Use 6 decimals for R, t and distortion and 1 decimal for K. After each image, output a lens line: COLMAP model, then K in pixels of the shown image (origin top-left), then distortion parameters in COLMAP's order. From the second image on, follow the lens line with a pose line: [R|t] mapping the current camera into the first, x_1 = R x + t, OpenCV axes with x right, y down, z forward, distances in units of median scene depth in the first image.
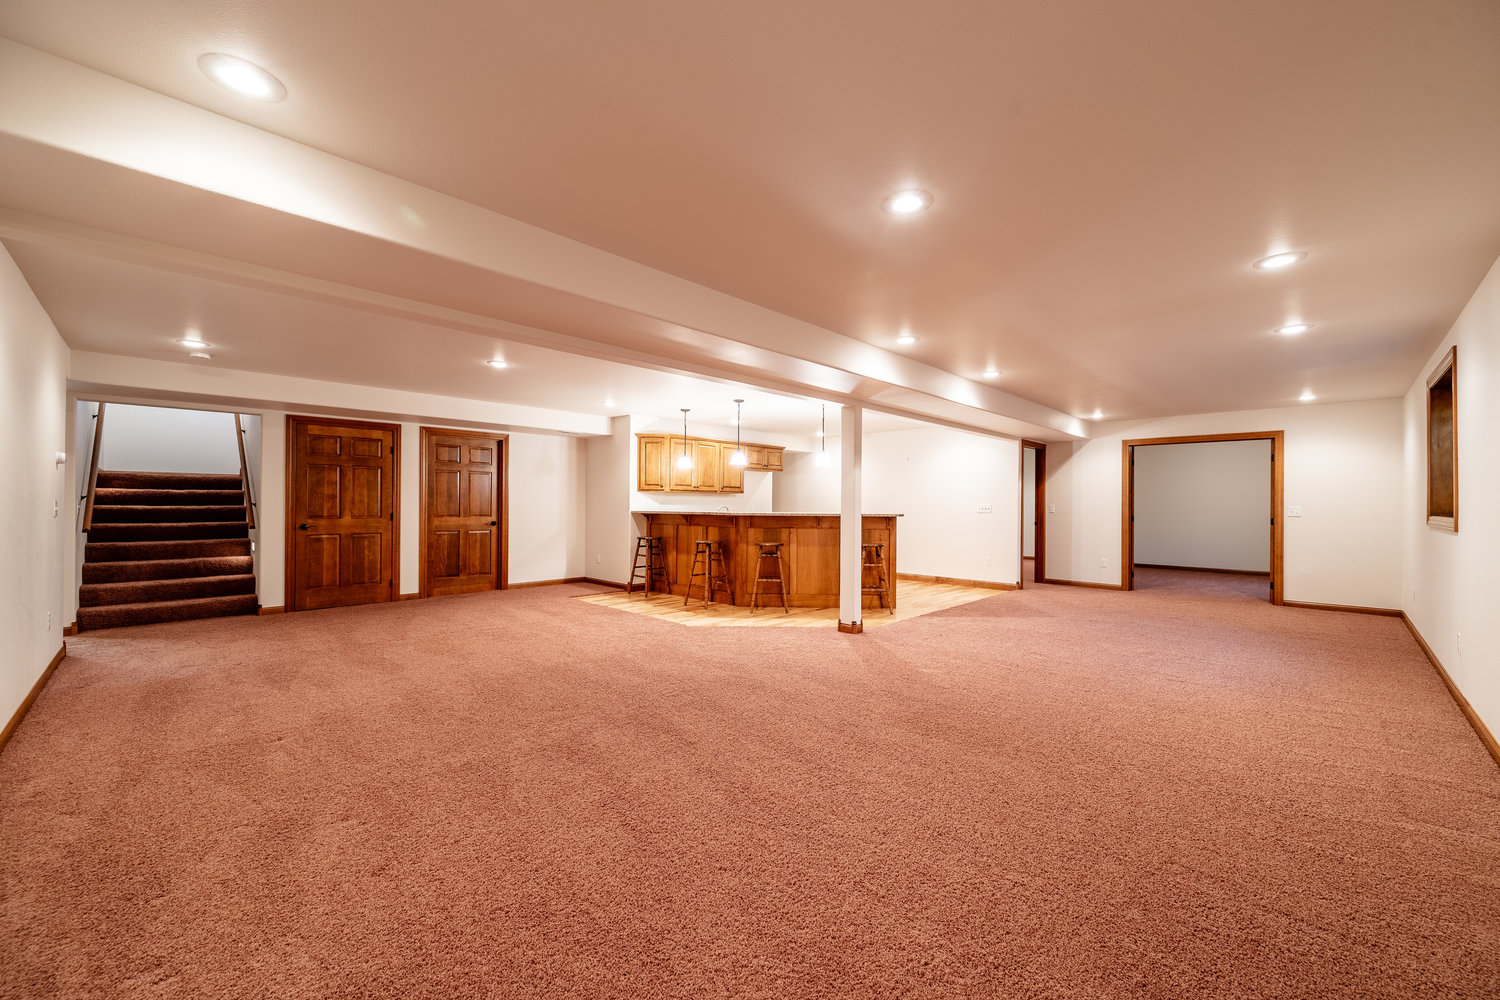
lens RADIAL K [[583.8, 0, 749.5], [0, 583.8, 501.6], [0, 0, 1]] dist [-0.001798, -0.001433]
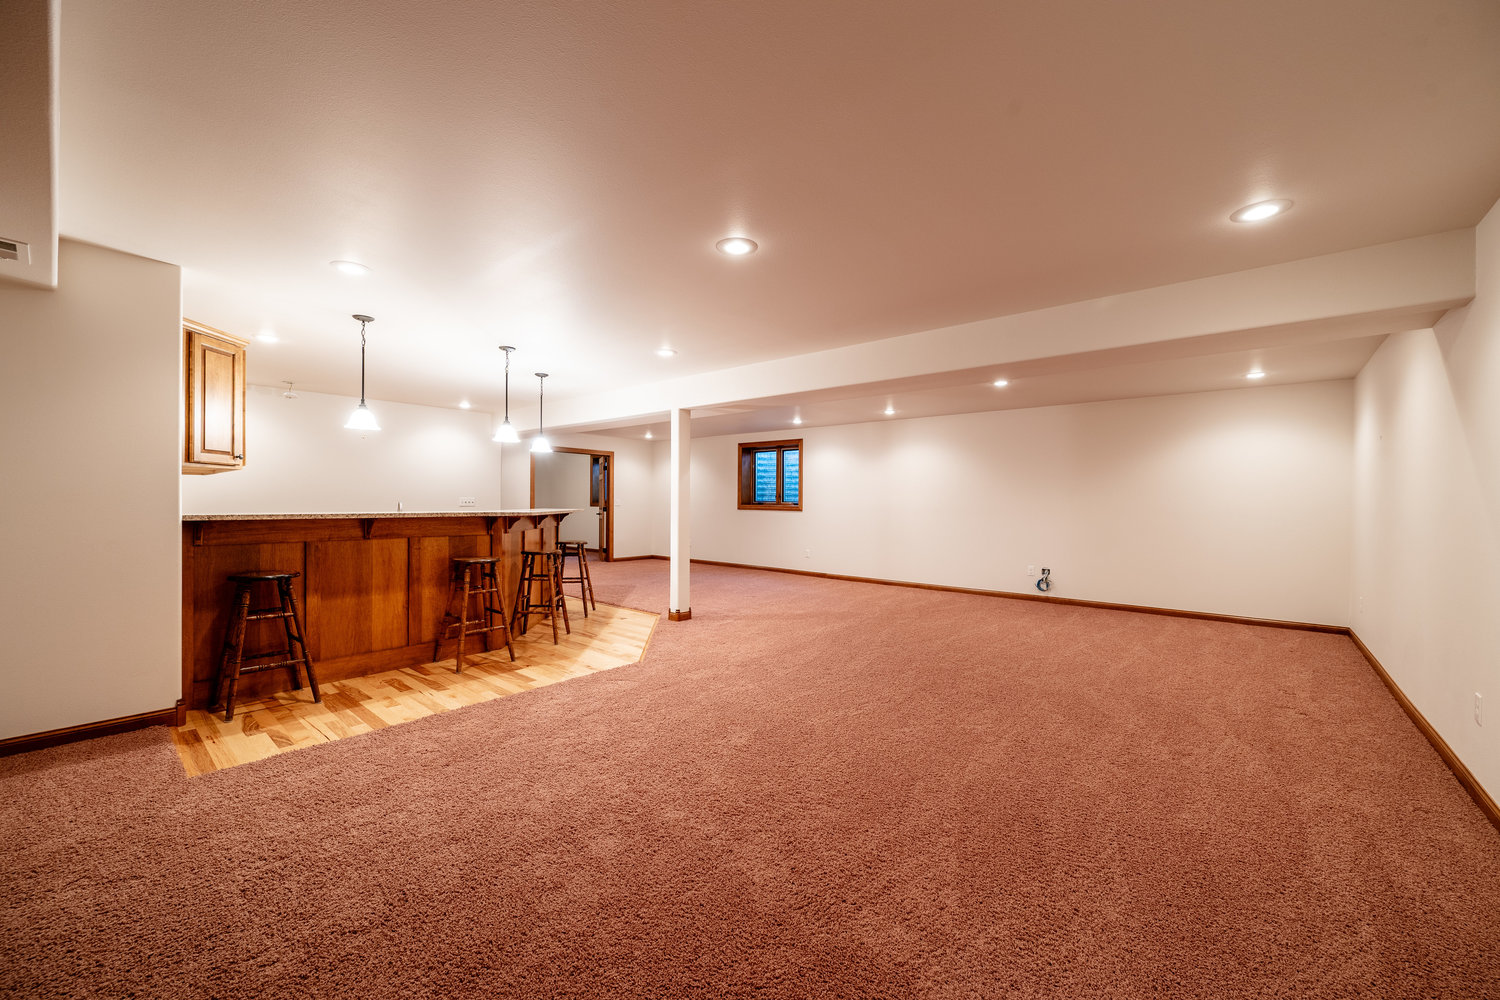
lens RADIAL K [[583.8, 0, 749.5], [0, 583.8, 501.0], [0, 0, 1]] dist [-0.001798, -0.001433]
pose [[-0.062969, -0.007000, 0.997991, -0.652356], [-0.012296, 0.999905, 0.006238, -0.001317], [-0.997940, -0.011878, -0.063049, 0.690008]]
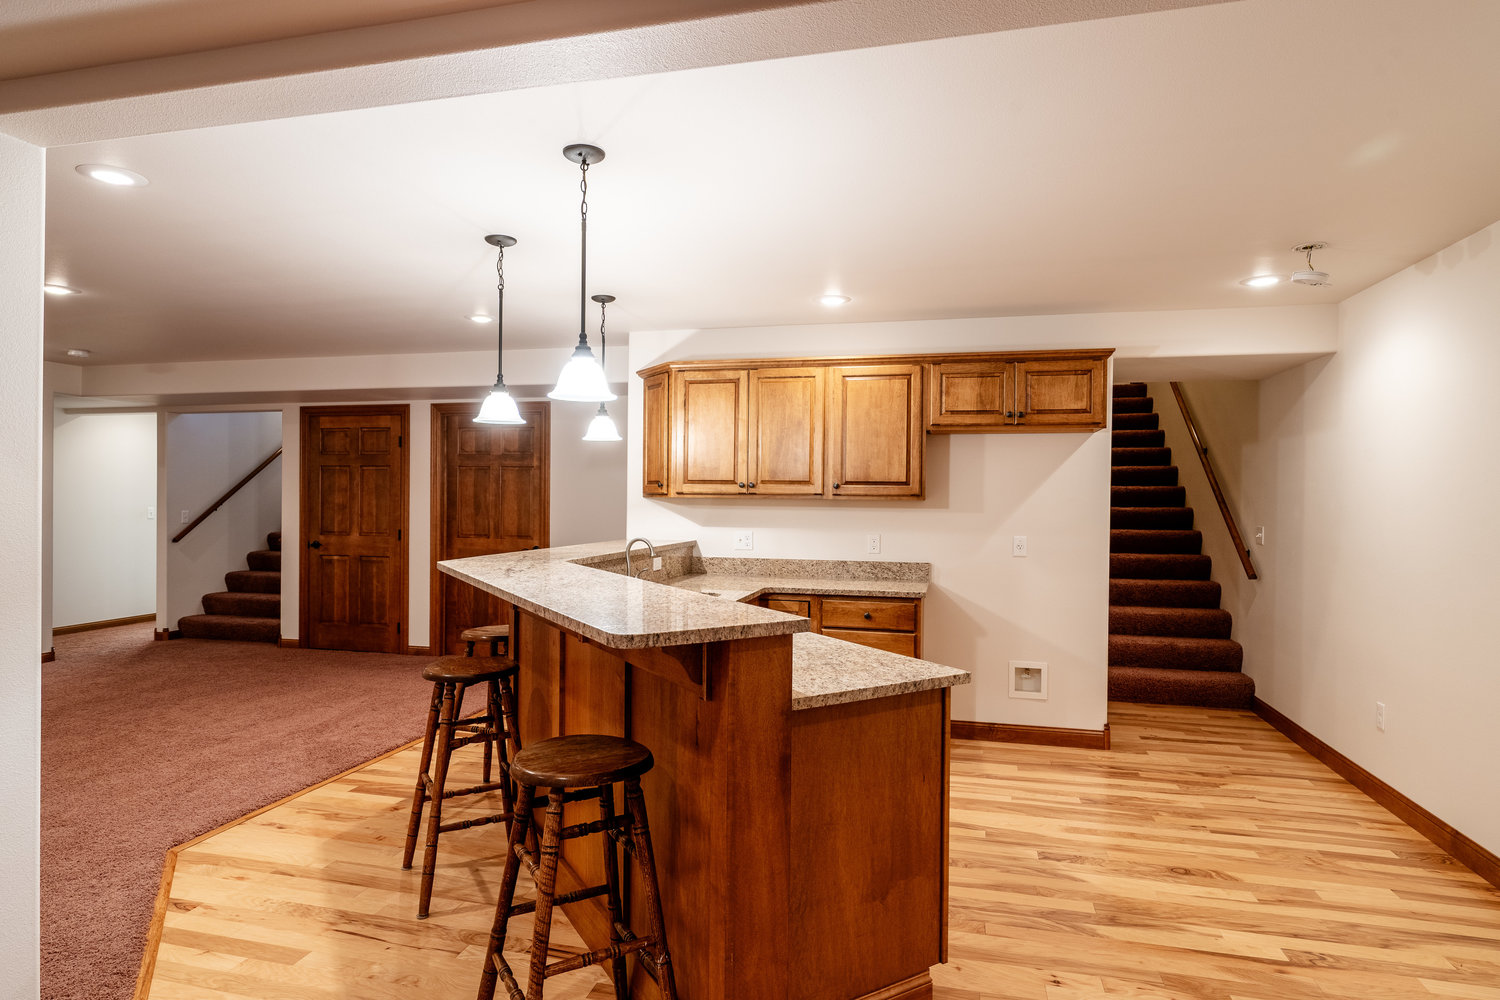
lens RADIAL K [[816.2, 0, 749.3], [0, 816.2, 505.7], [0, 0, 1]] dist [0.003876, 0.001763]
pose [[0.518874, 0.007089, -0.854821, 0.433559], [-0.001982, 0.999973, 0.007090, -0.016748], [0.854848, -0.001985, 0.518874, 0.794668]]
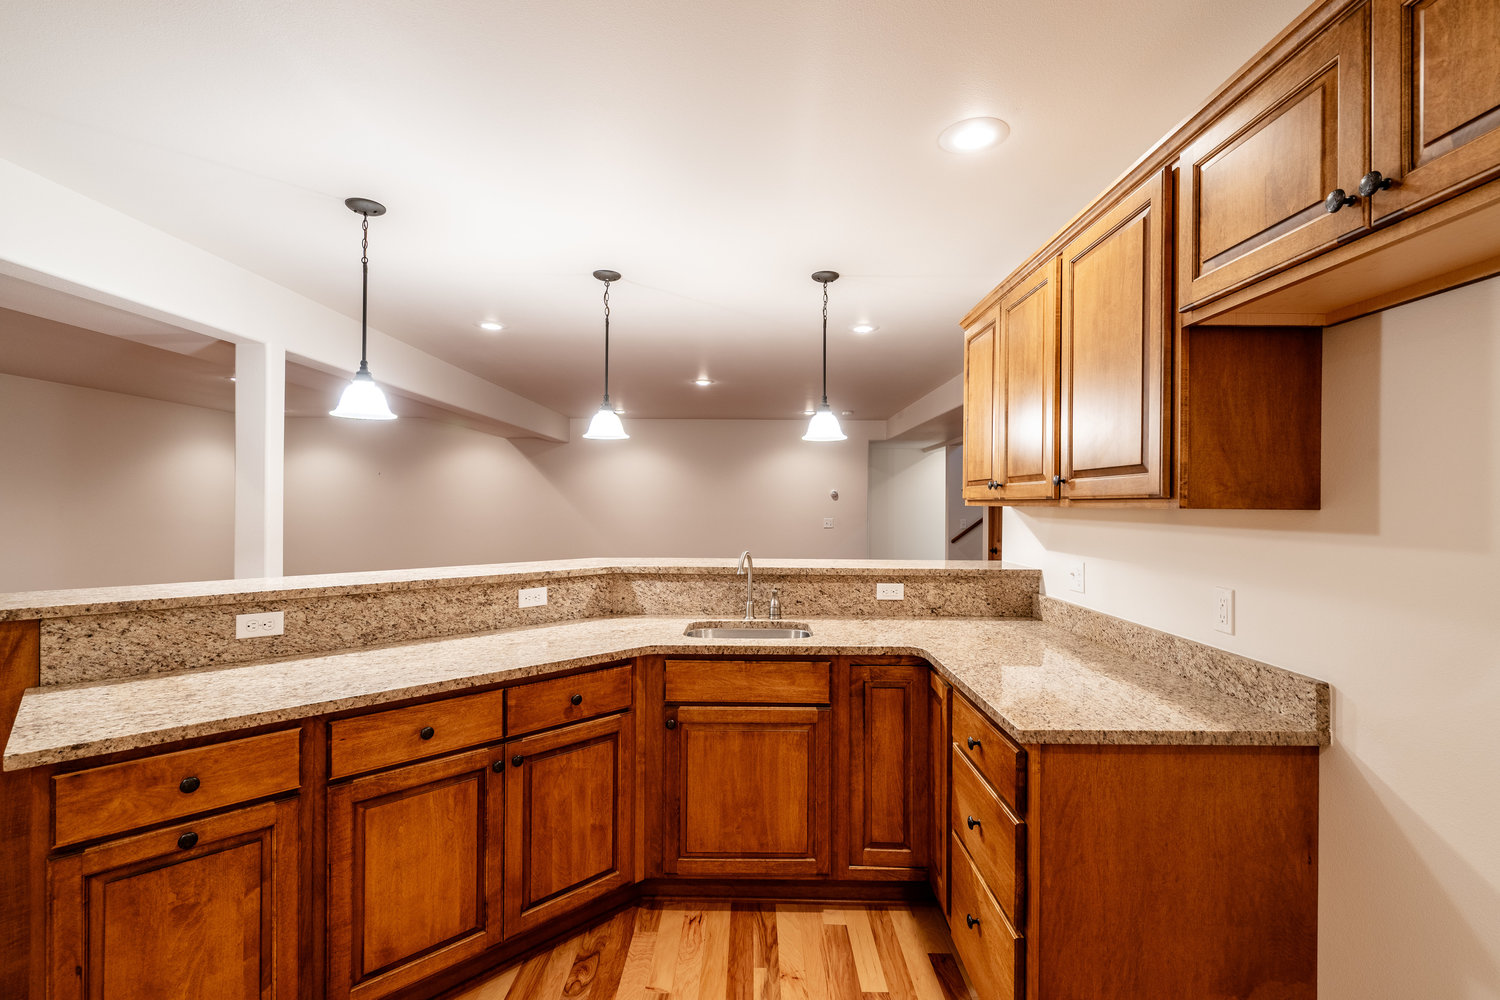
lens RADIAL K [[684.5, 0, 746.1], [0, 684.5, 503.4], [0, 0, 1]] dist [-0.003336, -0.000529]
pose [[-0.723474, -0.008013, -0.690305, 0.209551], [-0.003637, 0.999963, -0.007796, -0.016422], [0.690342, -0.003130, -0.723477, 1.270359]]
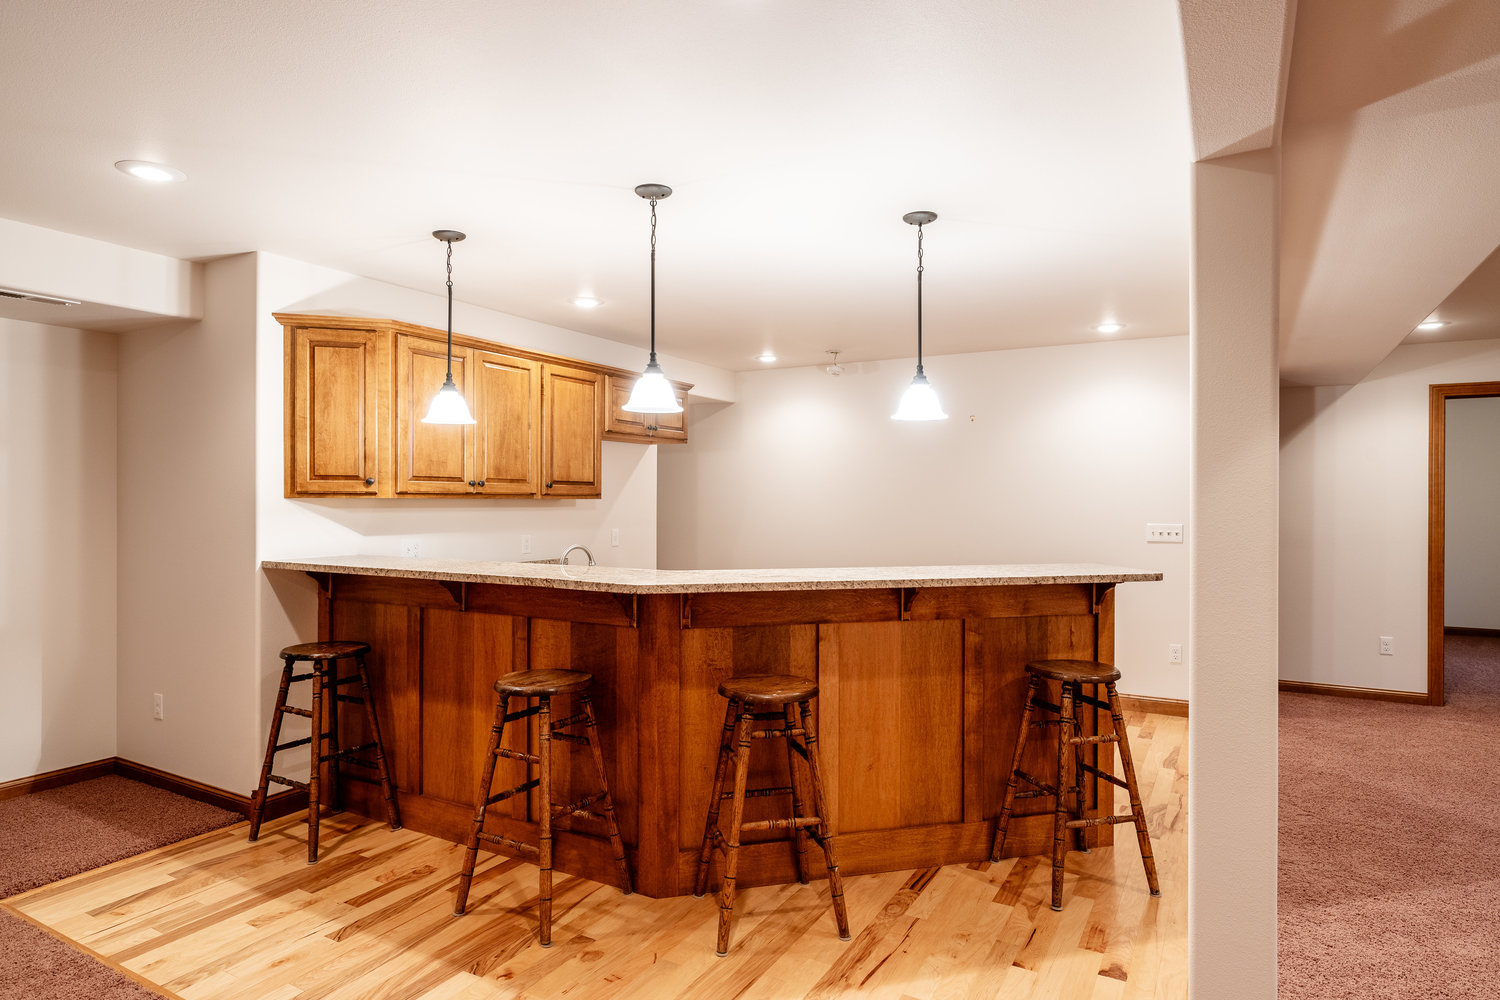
lens RADIAL K [[839.6, 0, 750.0], [0, 839.6, 502.0], [0, 0, 1]] dist [-0.005880, -0.000684]
pose [[0.963441, -0.004543, 0.267882, -0.076641], [0.001734, 0.999941, 0.010724, -0.021368], [-0.267915, -0.009868, 0.963392, 0.534217]]
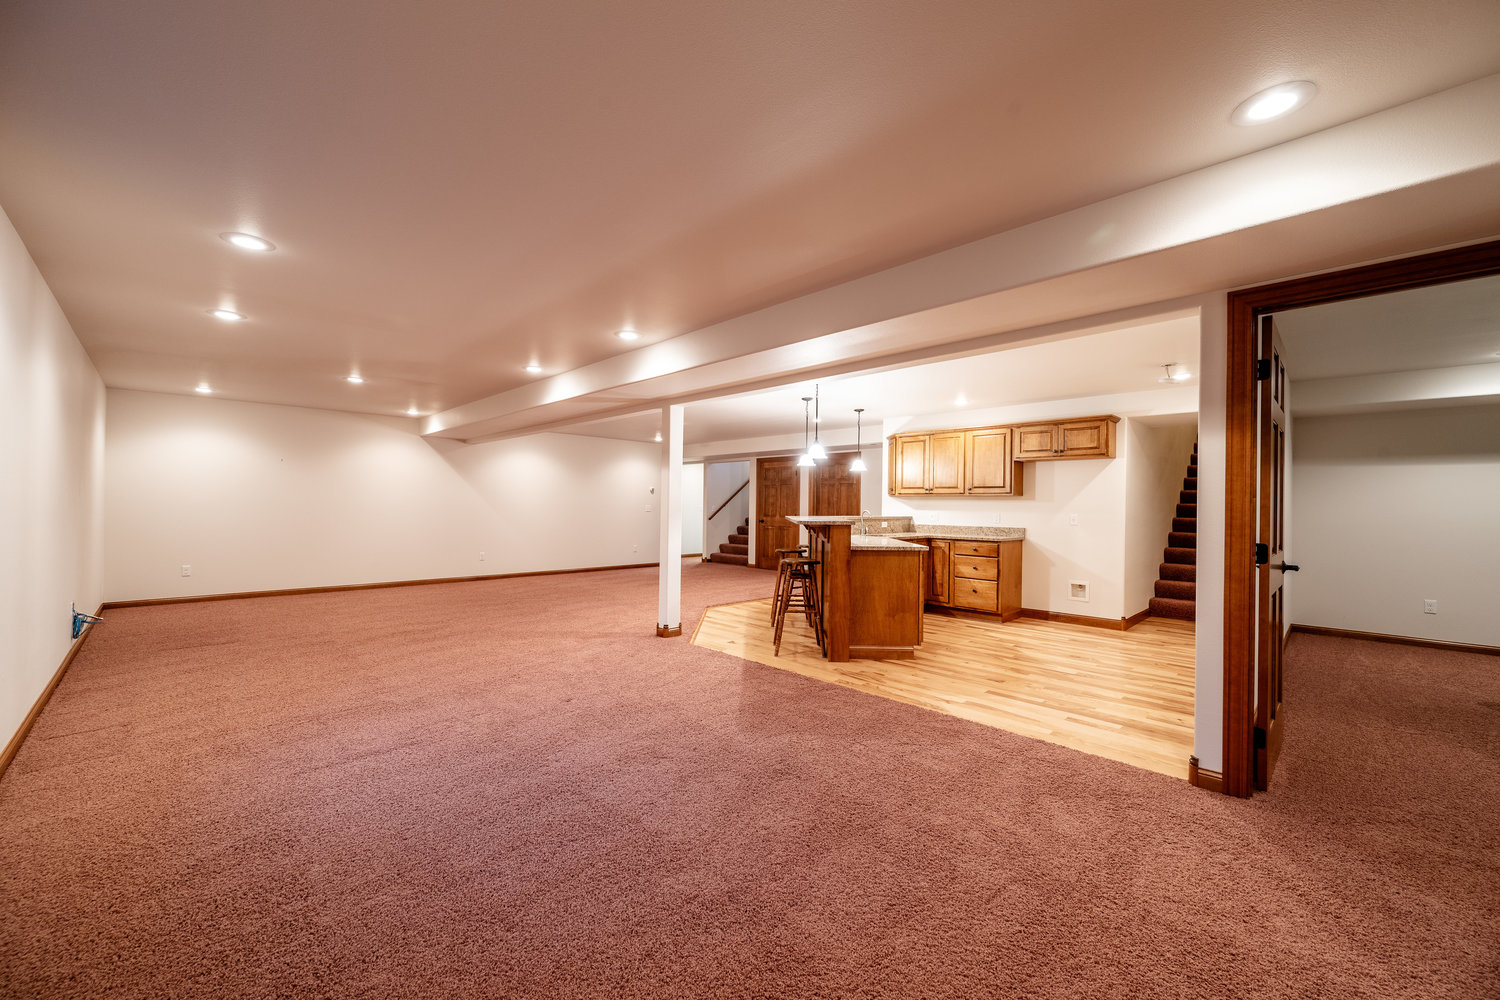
lens RADIAL K [[583.8, 0, 746.4], [0, 583.8, 502.6], [0, 0, 1]] dist [-0.001798, -0.001433]
pose [[-0.006304, -0.012568, -0.999901, 0.852314], [-0.009070, 0.999881, -0.012511, 0.008283], [0.999939, 0.008990, -0.006417, 0.826612]]
